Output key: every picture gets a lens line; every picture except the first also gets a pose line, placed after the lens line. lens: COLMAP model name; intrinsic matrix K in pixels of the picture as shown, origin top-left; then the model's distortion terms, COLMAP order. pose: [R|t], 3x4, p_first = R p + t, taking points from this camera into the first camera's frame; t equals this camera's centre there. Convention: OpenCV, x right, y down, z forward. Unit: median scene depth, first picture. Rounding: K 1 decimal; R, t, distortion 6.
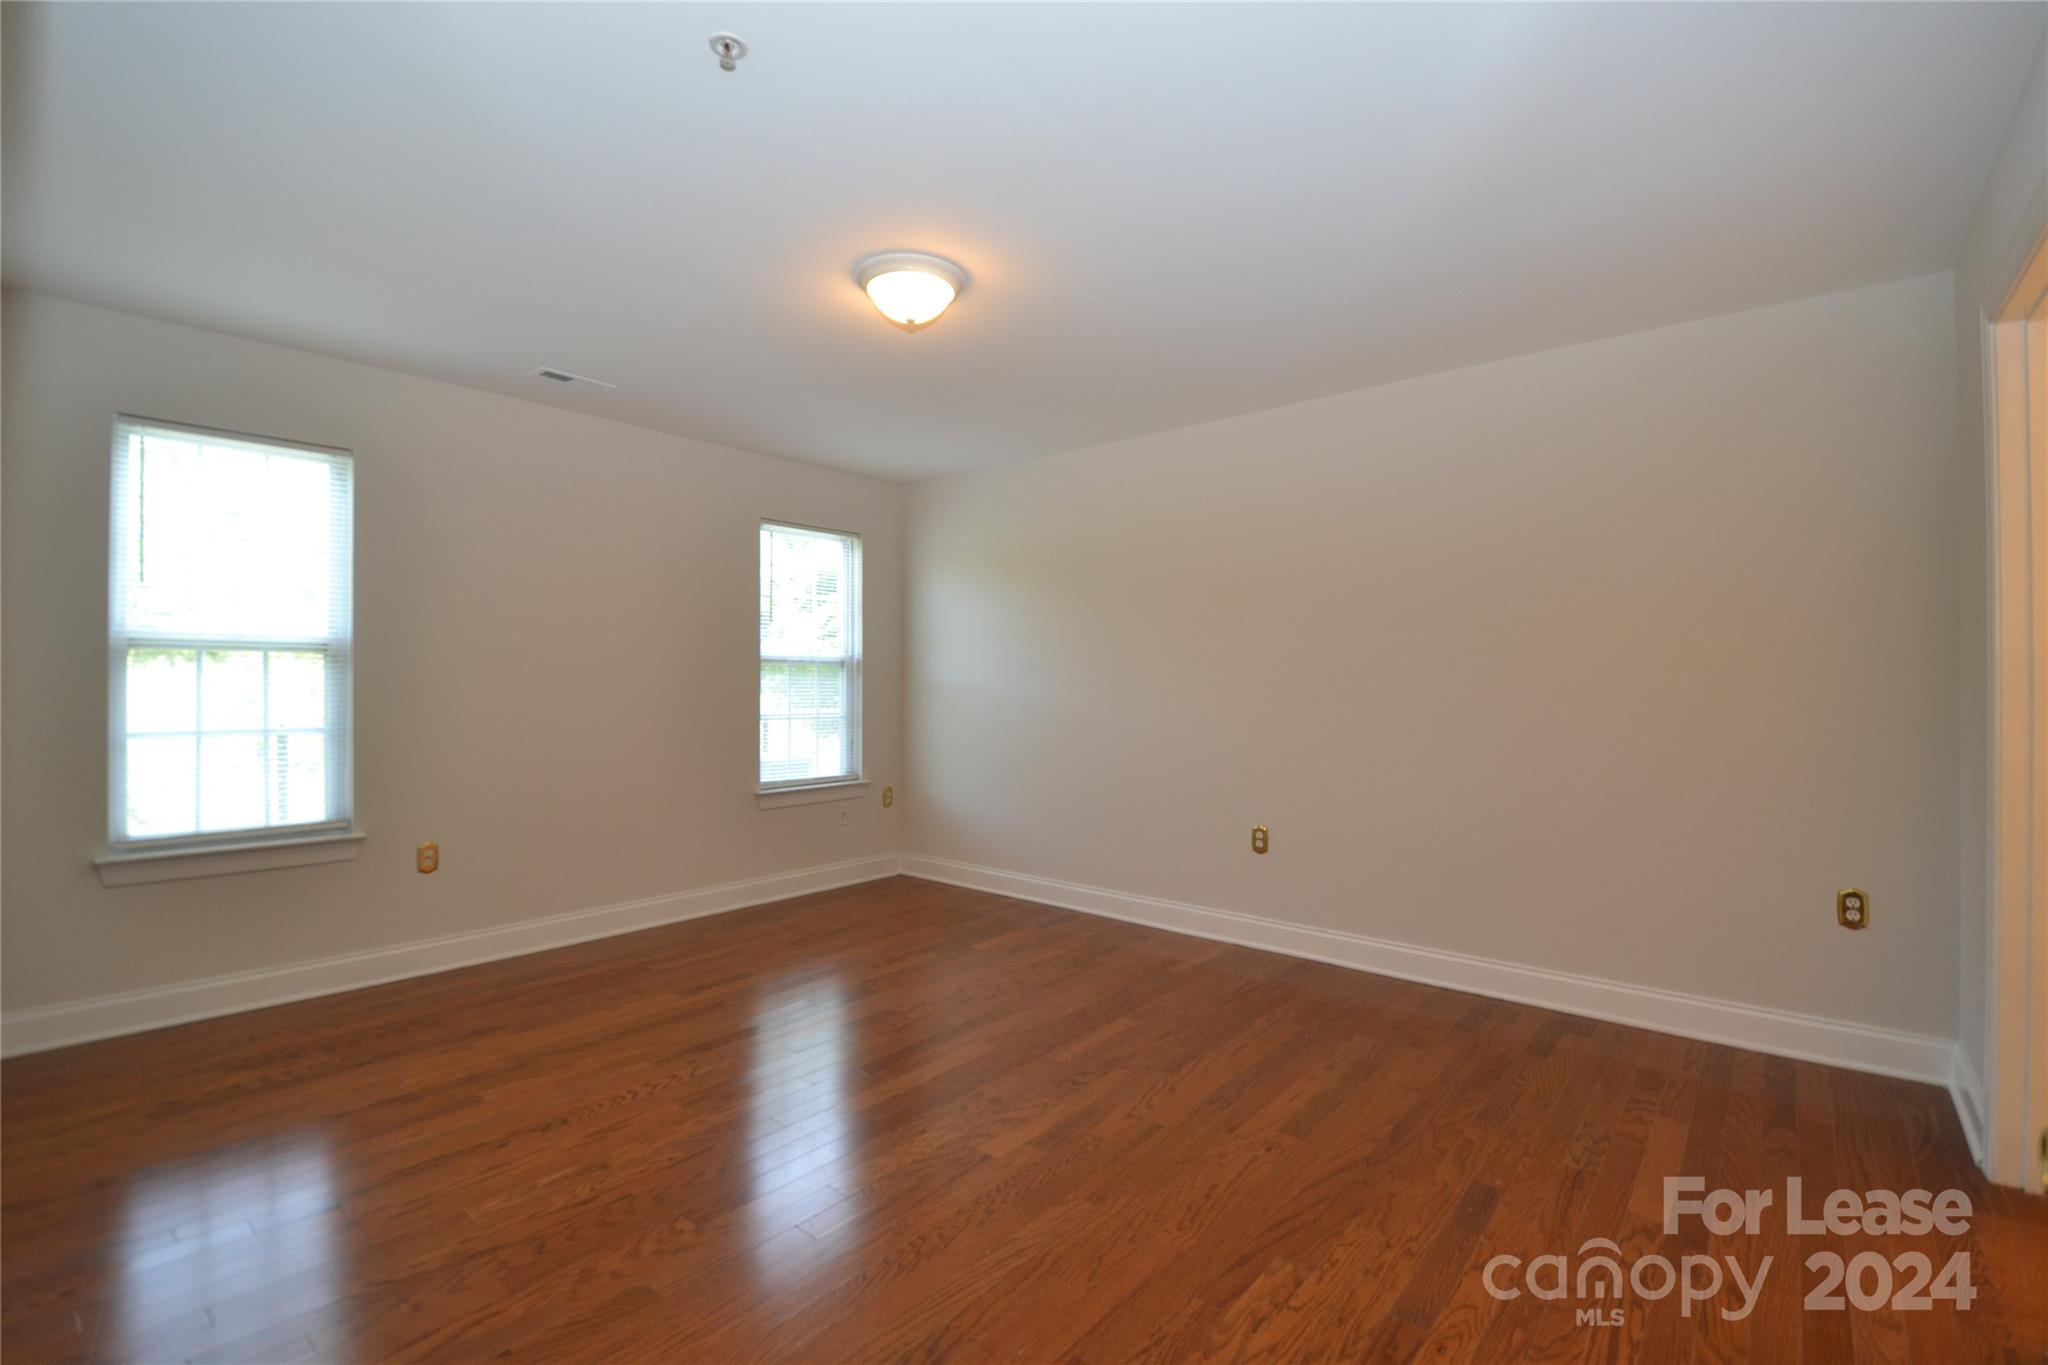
lens RADIAL K [[914.5, 0, 1024.0], [0, 914.5, 682.5], [0, 0, 1]] dist [0.017283, -0.020725]
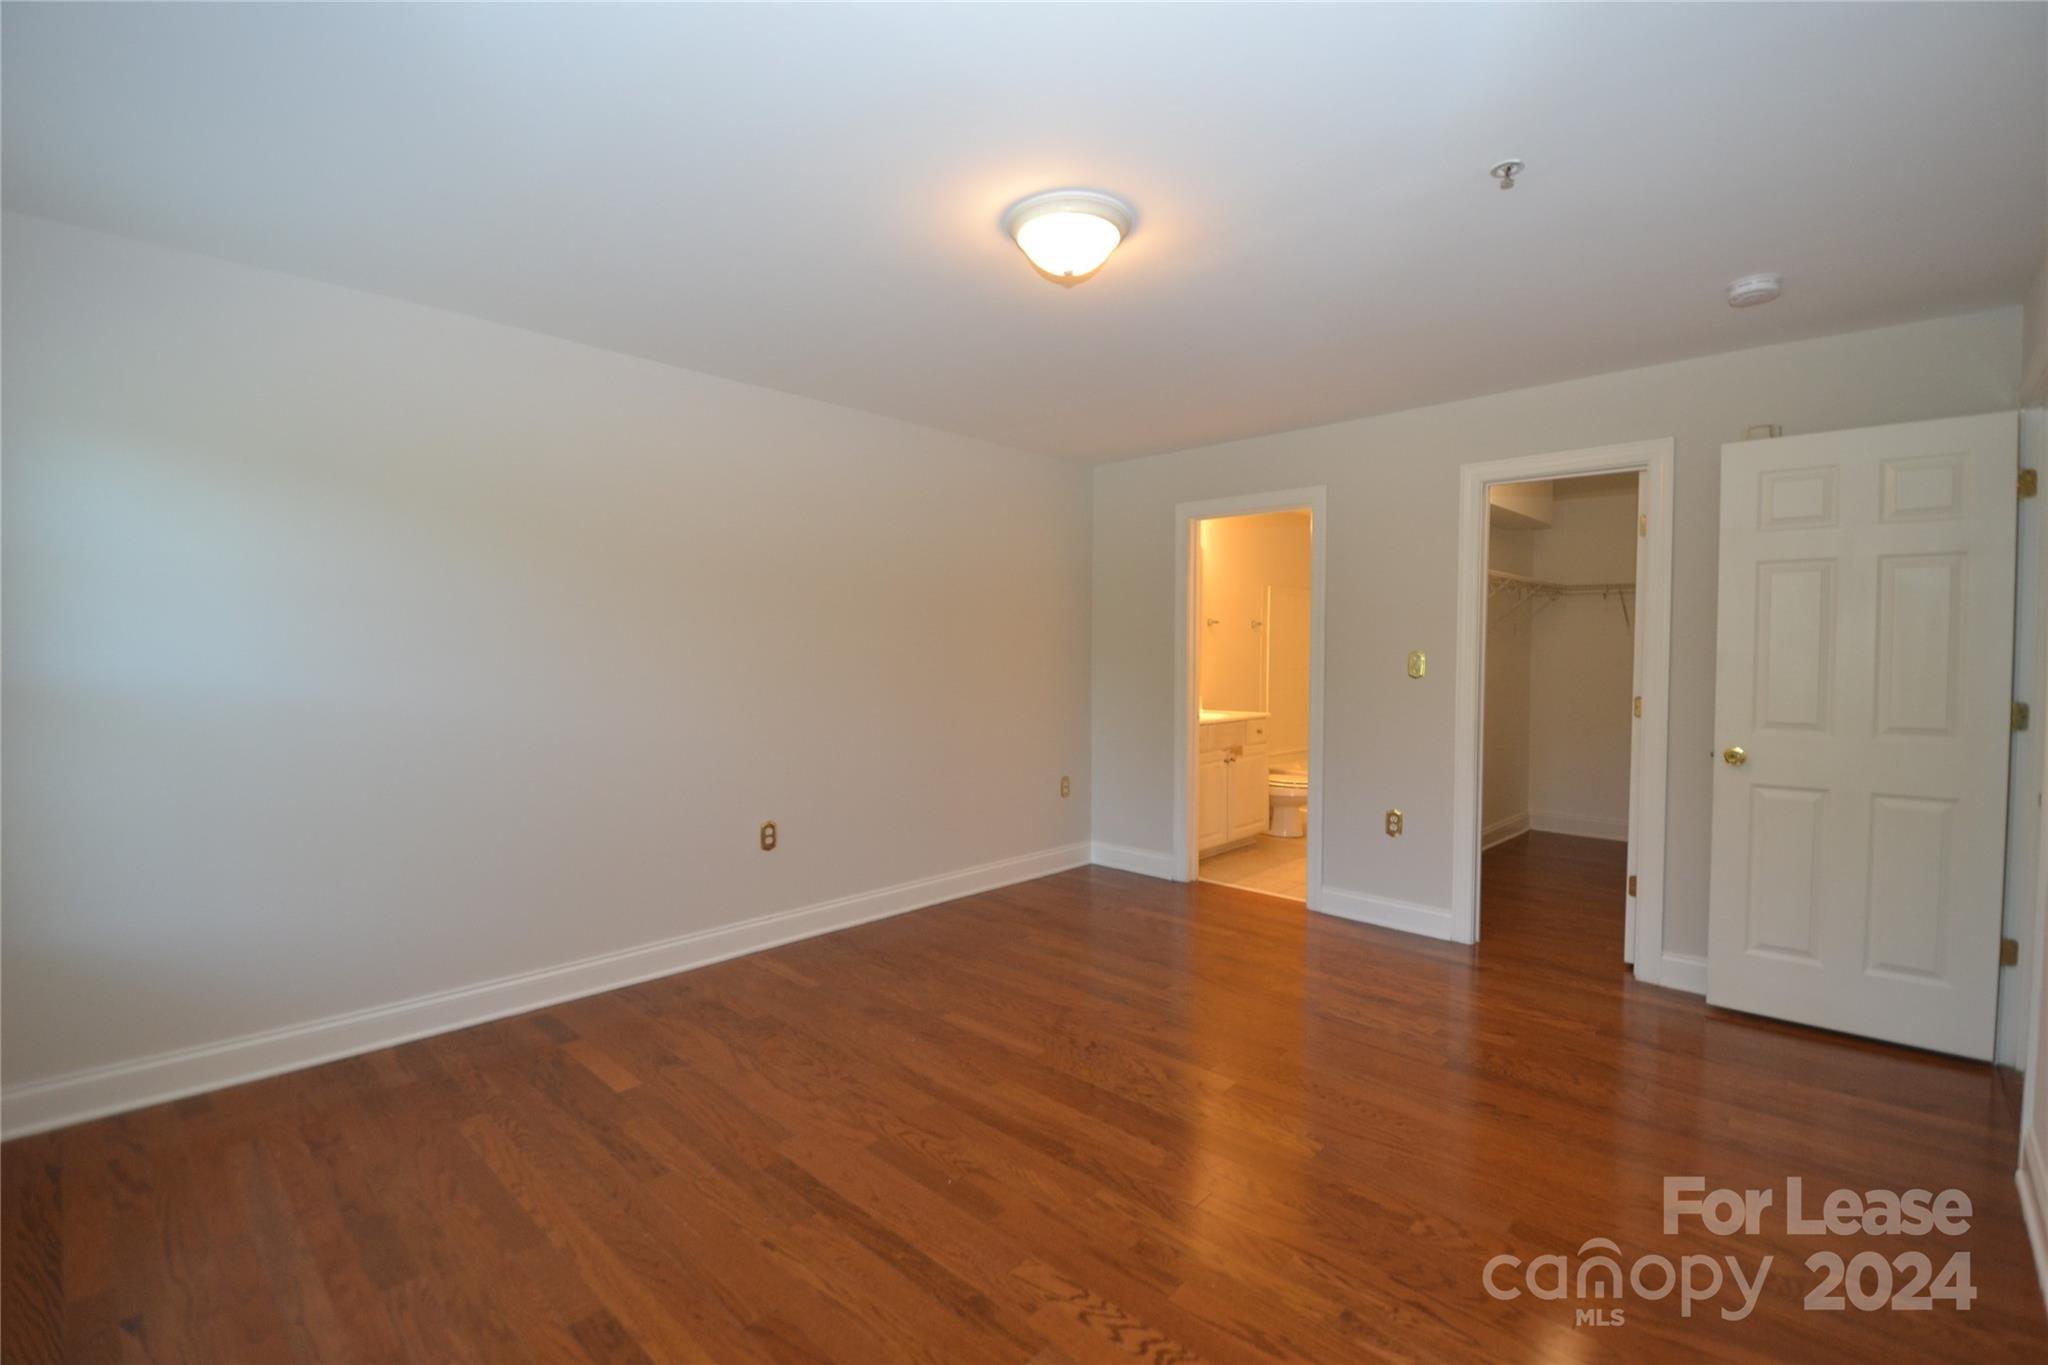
lens RADIAL K [[914.5, 0, 1024.0], [0, 914.5, 682.5], [0, 0, 1]] dist [0.017283, -0.020725]
pose [[0.046811, -0.039683, 0.998115, -0.968865], [-0.010357, 0.999138, 0.040210, -0.044716], [-0.998850, -0.012220, 0.046359, 0.968946]]
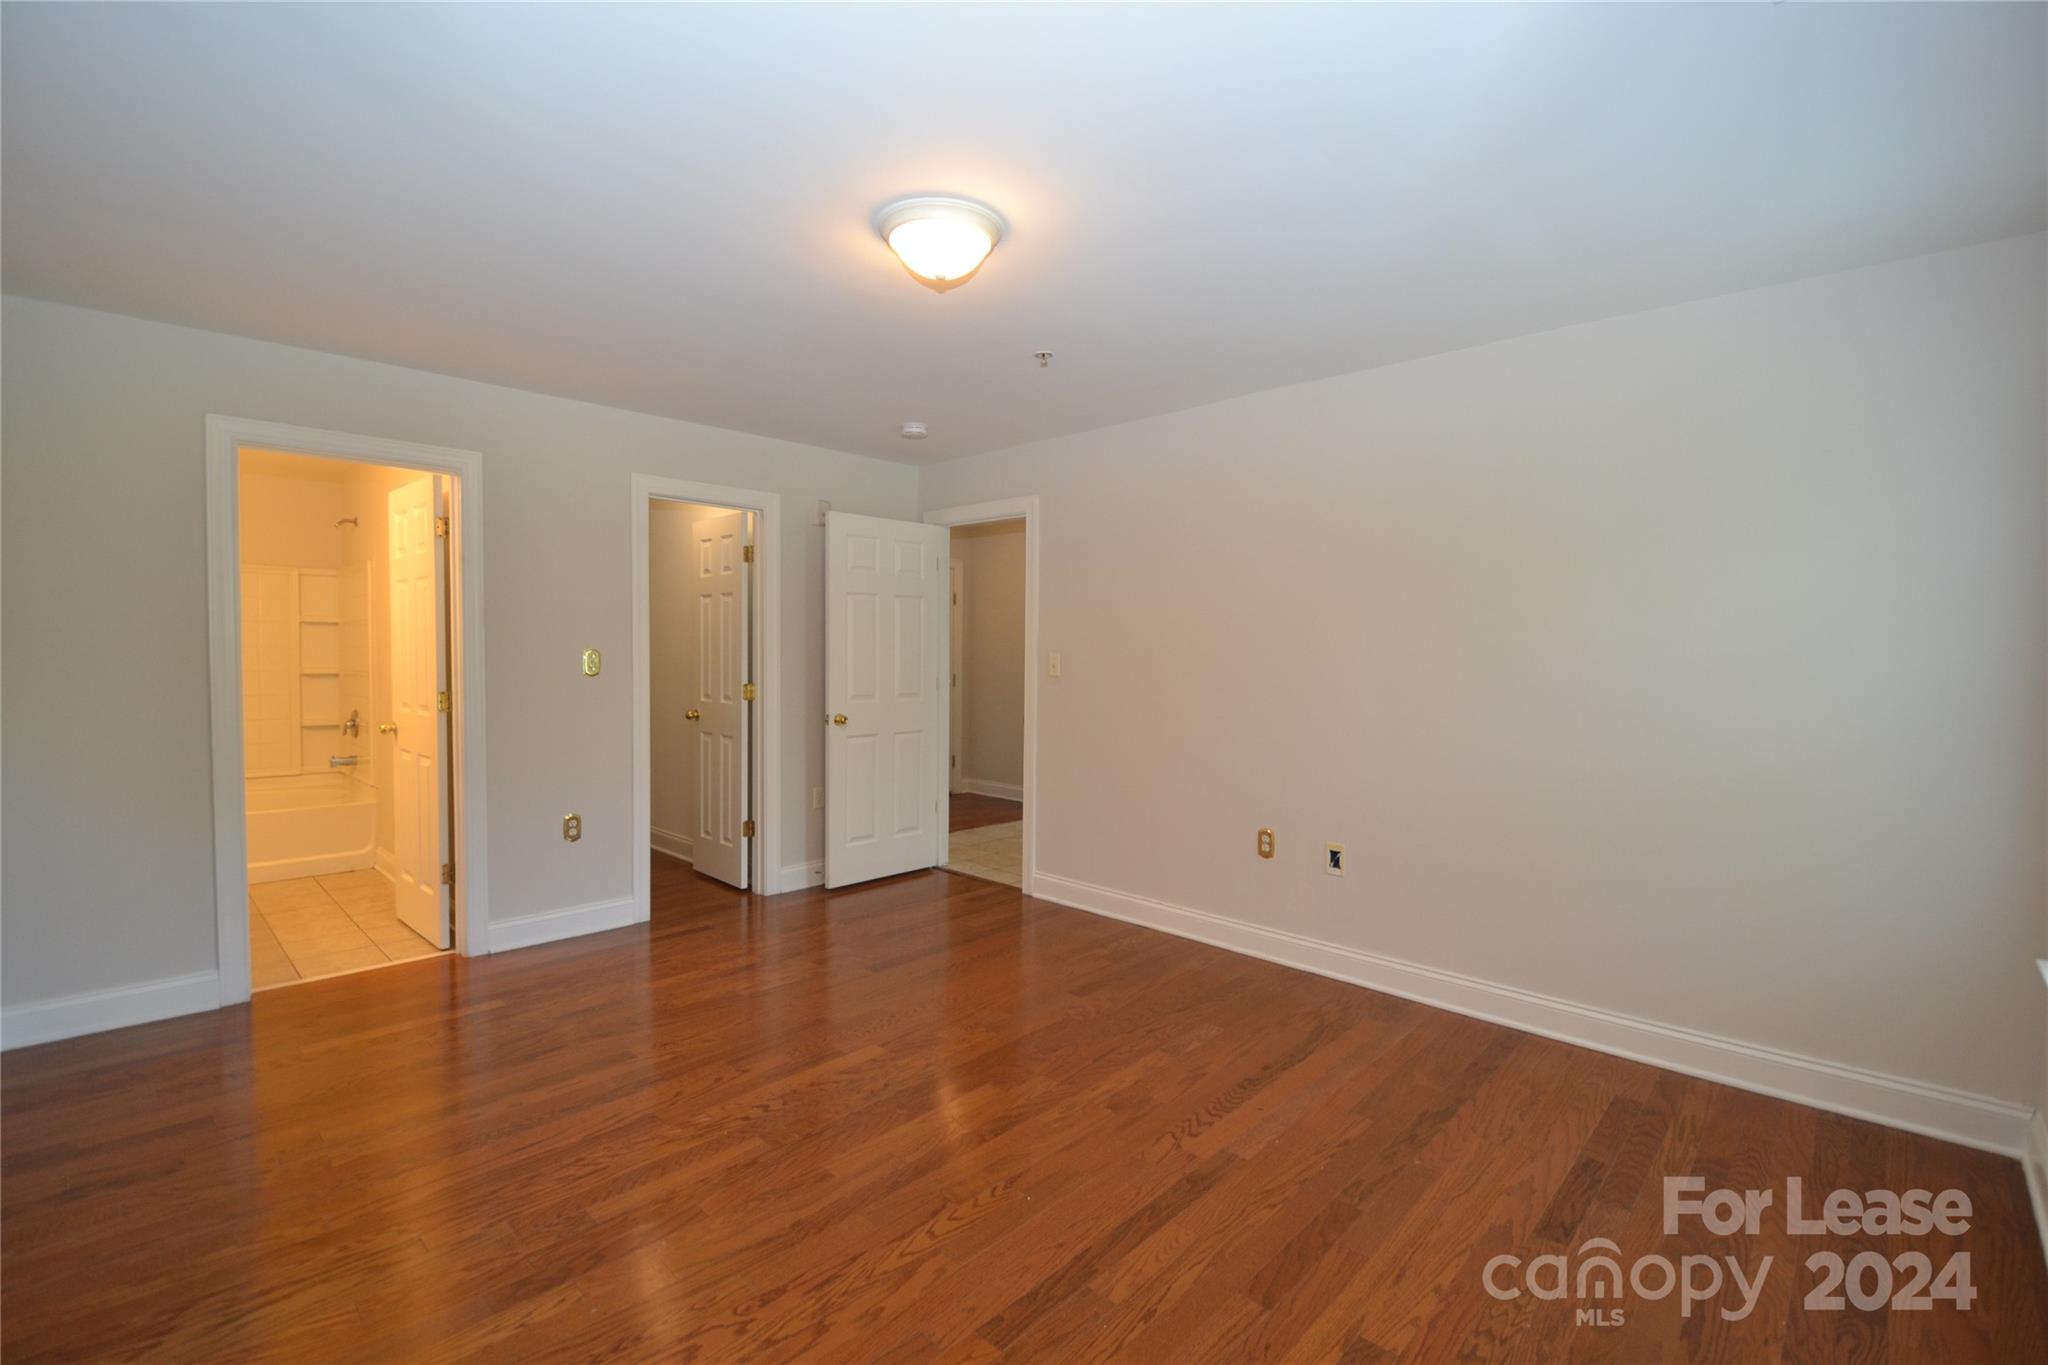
lens RADIAL K [[914.5, 0, 1024.0], [0, 914.5, 682.5], [0, 0, 1]] dist [0.017283, -0.020725]
pose [[-0.998893, -0.018516, 0.043247, -0.238358], [-0.017267, 0.999428, 0.029068, -0.042387], [-0.043760, 0.028289, -0.998641, 1.809284]]
